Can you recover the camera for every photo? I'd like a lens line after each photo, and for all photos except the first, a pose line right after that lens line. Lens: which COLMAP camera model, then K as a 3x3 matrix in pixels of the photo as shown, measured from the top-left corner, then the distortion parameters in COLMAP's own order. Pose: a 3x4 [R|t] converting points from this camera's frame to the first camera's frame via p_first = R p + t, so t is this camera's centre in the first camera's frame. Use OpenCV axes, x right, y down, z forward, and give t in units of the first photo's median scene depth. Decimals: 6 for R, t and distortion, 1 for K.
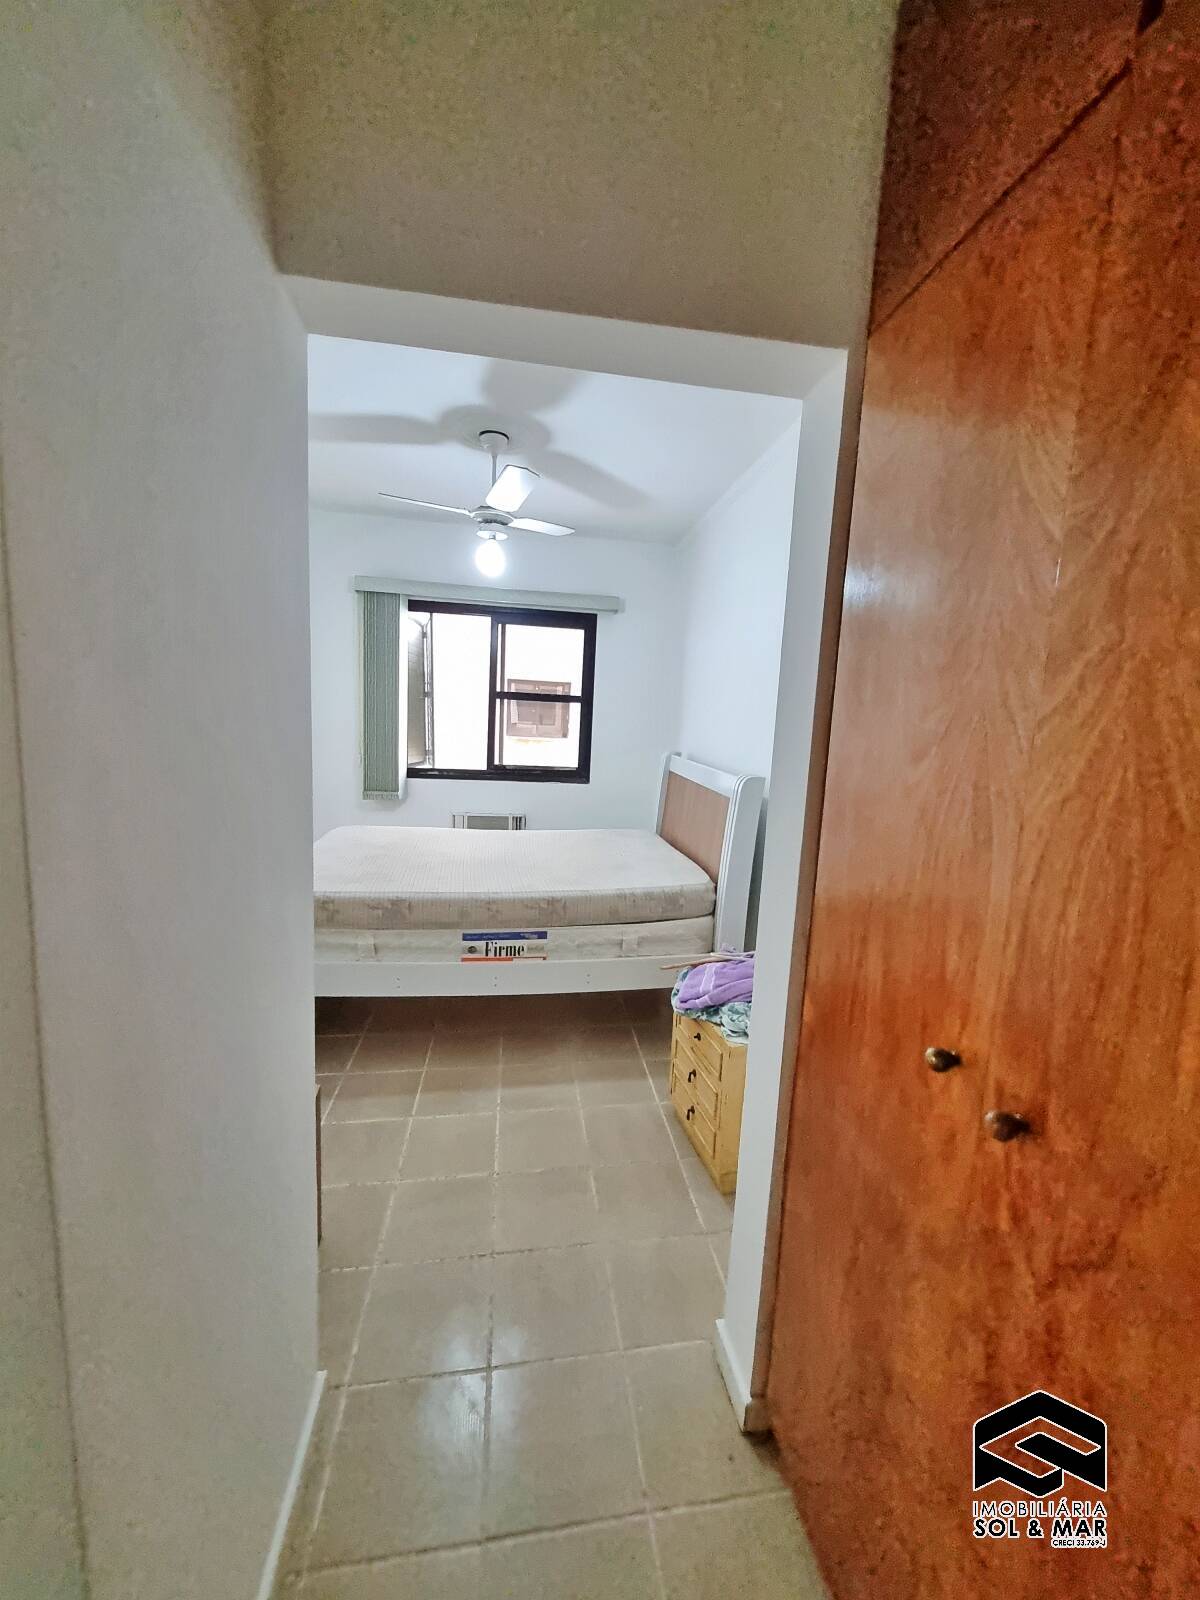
lens RADIAL K [[624.0, 0, 603.8], [0, 624.0, 805.9], [0, 0, 1]] dist [-0.001847, -0.000777]
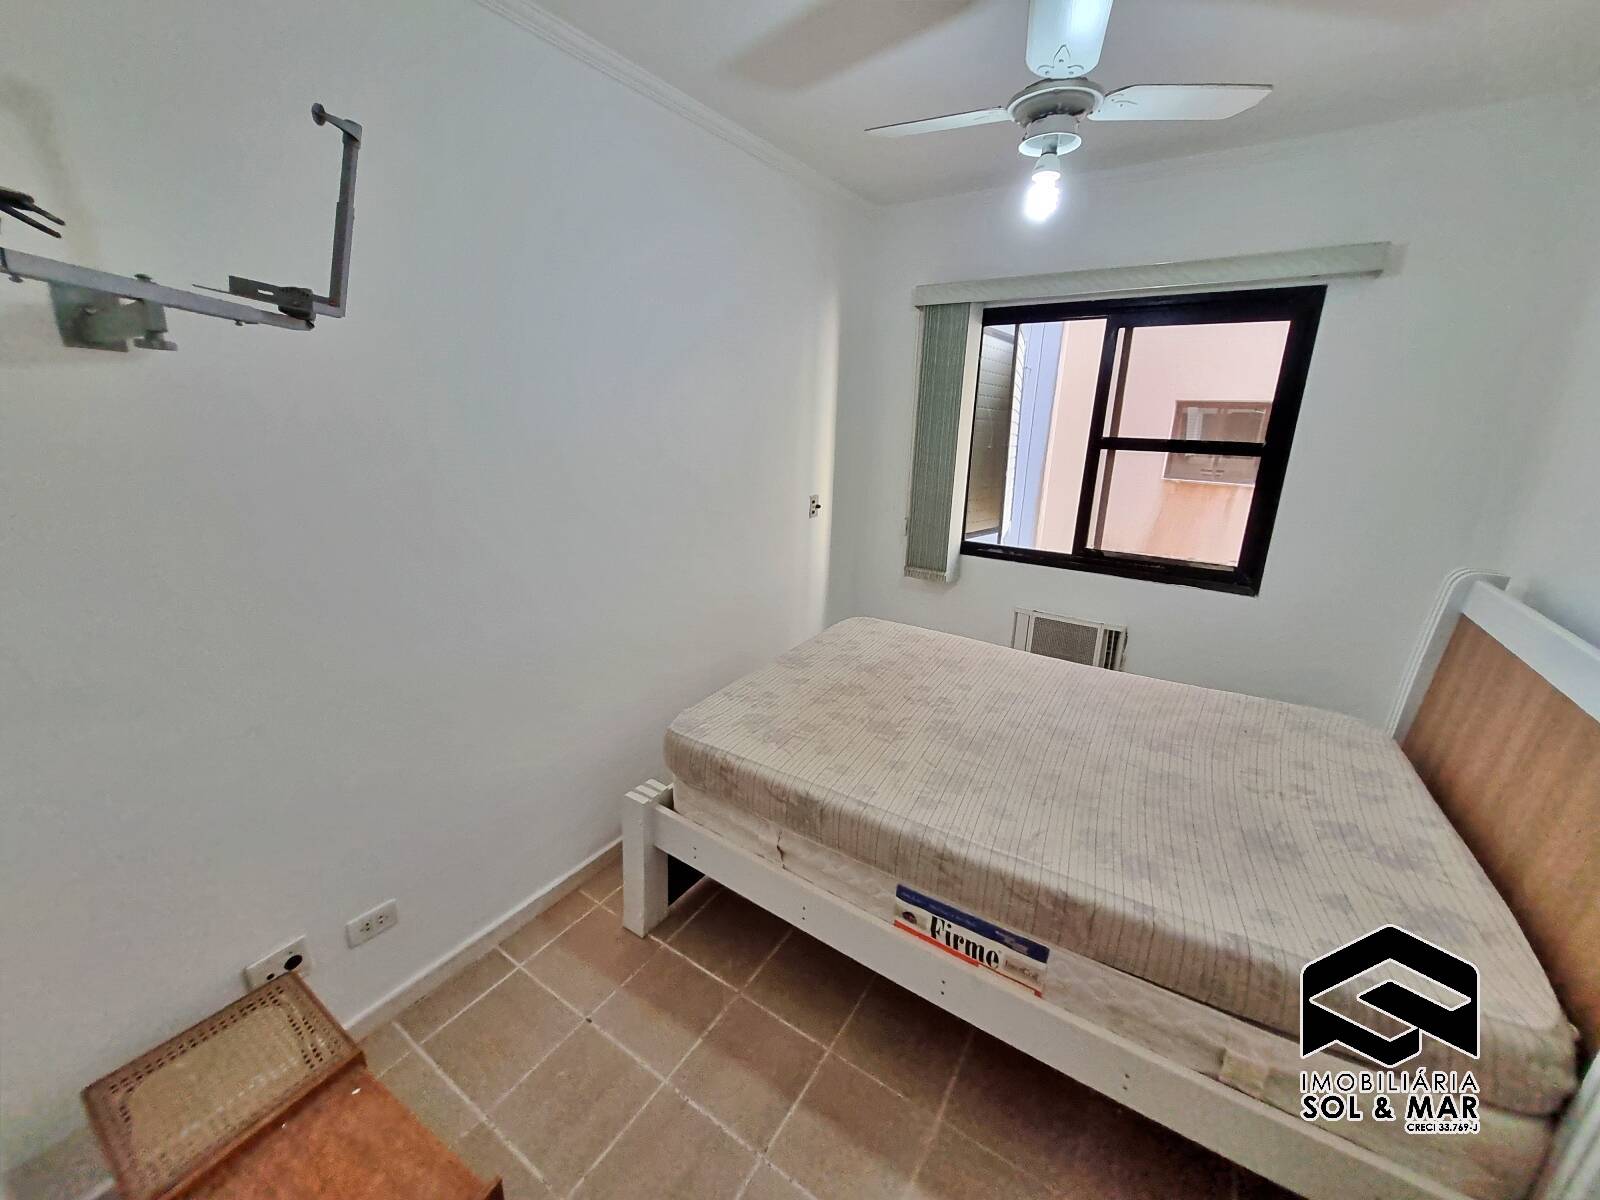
lens RADIAL K [[624.0, 0, 792.0], [0, 624.0, 587.1], [0, 0, 1]] dist [-0.001847, -0.000777]
pose [[0.755377, 0.142388, -0.639634, 0.023934], [-0.085820, 0.989196, 0.118854, -0.094164], [0.649647, -0.034886, 0.759435, 0.349884]]
